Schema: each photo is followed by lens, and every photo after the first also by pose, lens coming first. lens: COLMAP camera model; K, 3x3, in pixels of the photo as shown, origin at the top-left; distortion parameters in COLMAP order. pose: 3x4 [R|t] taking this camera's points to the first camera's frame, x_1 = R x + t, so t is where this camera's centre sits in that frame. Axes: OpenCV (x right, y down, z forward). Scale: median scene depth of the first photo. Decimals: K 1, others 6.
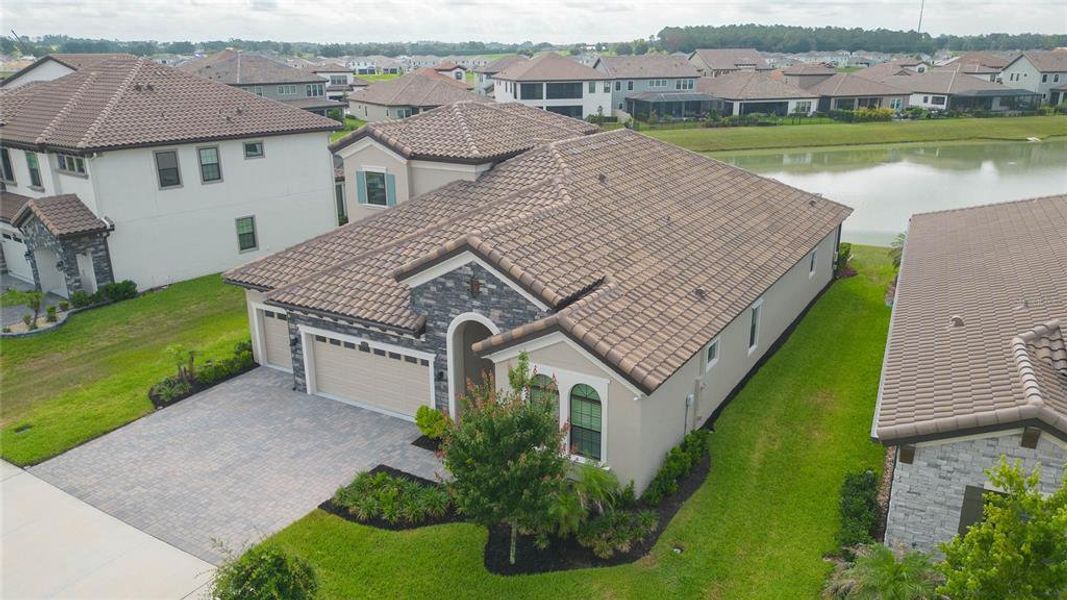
lens RADIAL K [[795.0, 0, 533.5], [0, 795.0, 300.0], [0, 0, 1]] dist [0.080529, -0.081498]
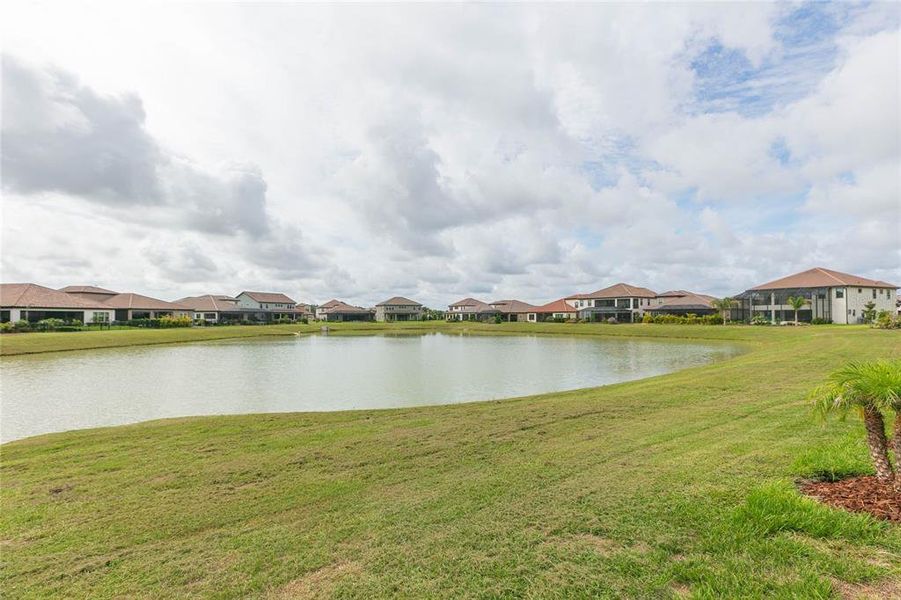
lens RADIAL K [[406.1, 0, 457.8], [0, 406.1, 294.4], [0, 0, 1]] dist [0.004188, -0.000166]
pose [[0.377740, 0.056598, 0.924180, 0.095813], [0.276065, 0.945848, -0.170761, -0.245585], [-0.883799, 0.319637, 0.341660, 1.995500]]
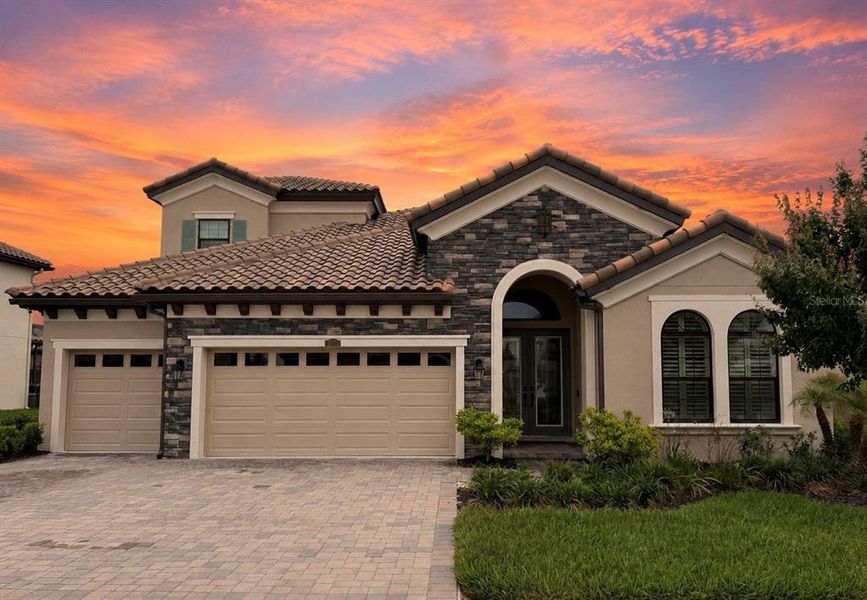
lens RADIAL K [[623.3, 0, 434.7], [0, 623.3, 331.9], [0, 0, 1]] dist [0.044178, -0.002091]
pose [[0.868770, 0.051212, 0.492560, -0.362015], [0.136631, 0.931245, -0.337809, 0.212448], [-0.475994, 0.360777, 0.802041, 0.515736]]
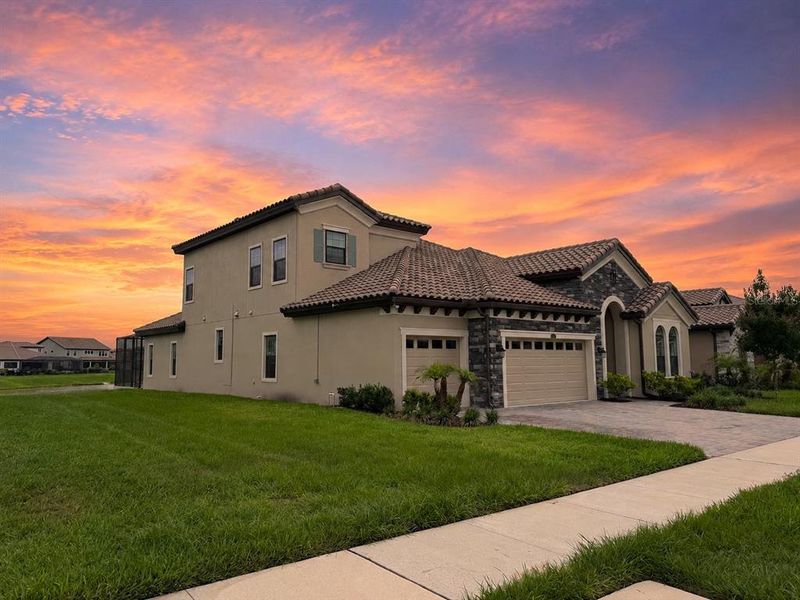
lens RADIAL K [[570.8, 0, 381.5], [0, 570.8, 297.4], [0, 0, 1]] dist [0.040666, -0.000551]
pose [[0.331225, 0.112883, 0.936775, -0.976686], [0.284261, 0.934753, -0.213148, 0.099285], [-0.899714, 0.336888, 0.277525, 0.909213]]
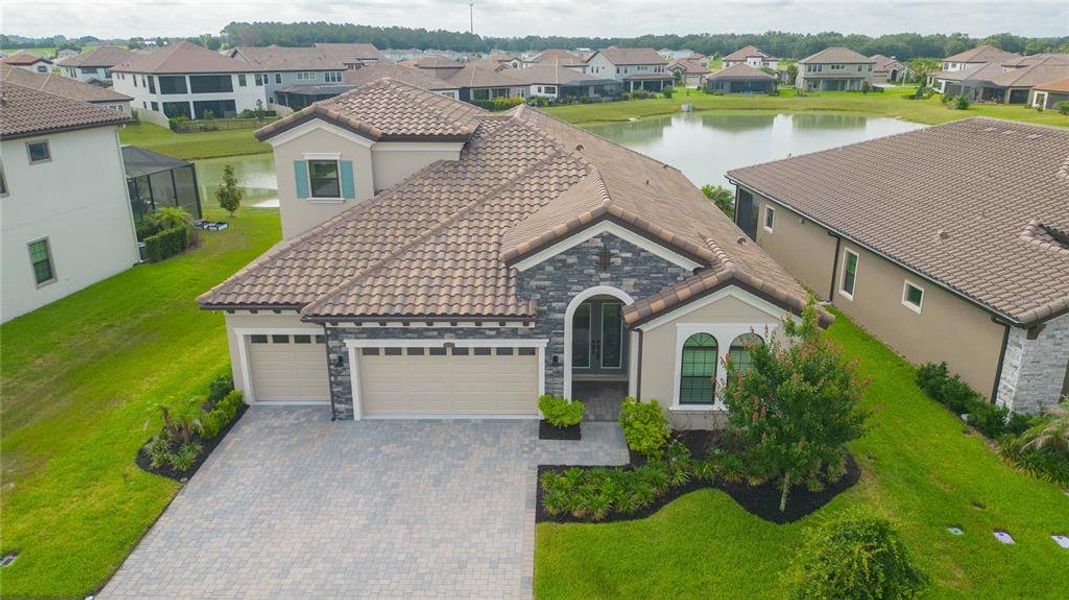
lens RADIAL K [[777.2, 0, 537.1], [0, 777.2, 296.7], [0, 0, 1]] dist [0.077076, -0.078753]
pose [[0.866599, -0.149753, 0.476003, -0.494053], [0.147689, 0.988142, 0.041997, -0.018532], [-0.476648, 0.033906, 0.878440, 0.178765]]
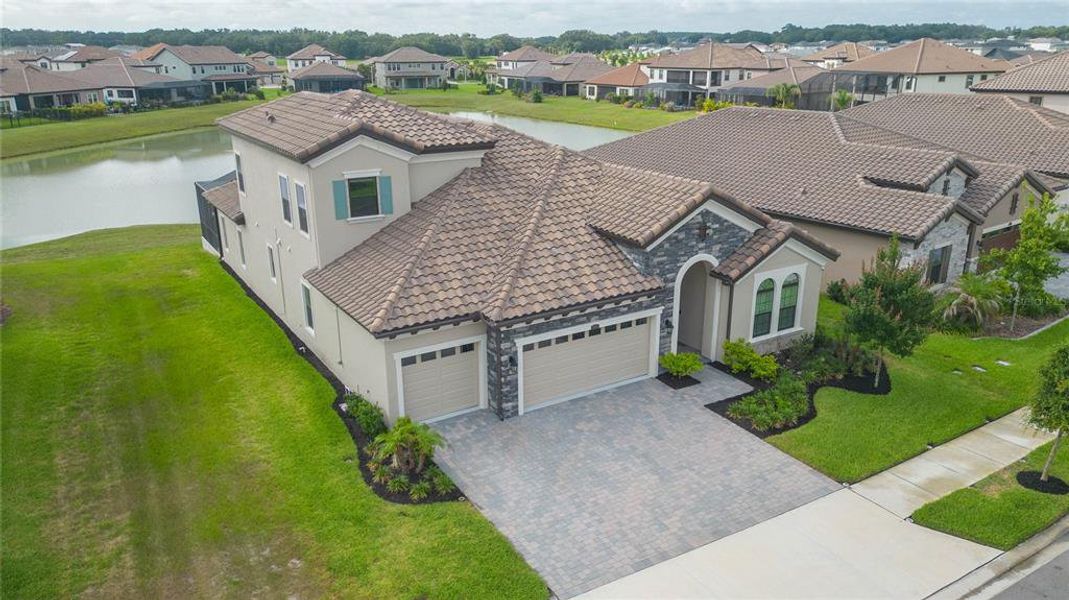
lens RADIAL K [[796.5, 0, 534.5], [0, 796.5, 300.0], [0, 0, 1]] dist [0.080529, -0.081498]
pose [[0.455903, -0.271120, 0.847730, -1.005395], [0.268385, 0.950016, 0.159497, -0.144718], [-0.848600, 0.154803, 0.505879, 0.519195]]
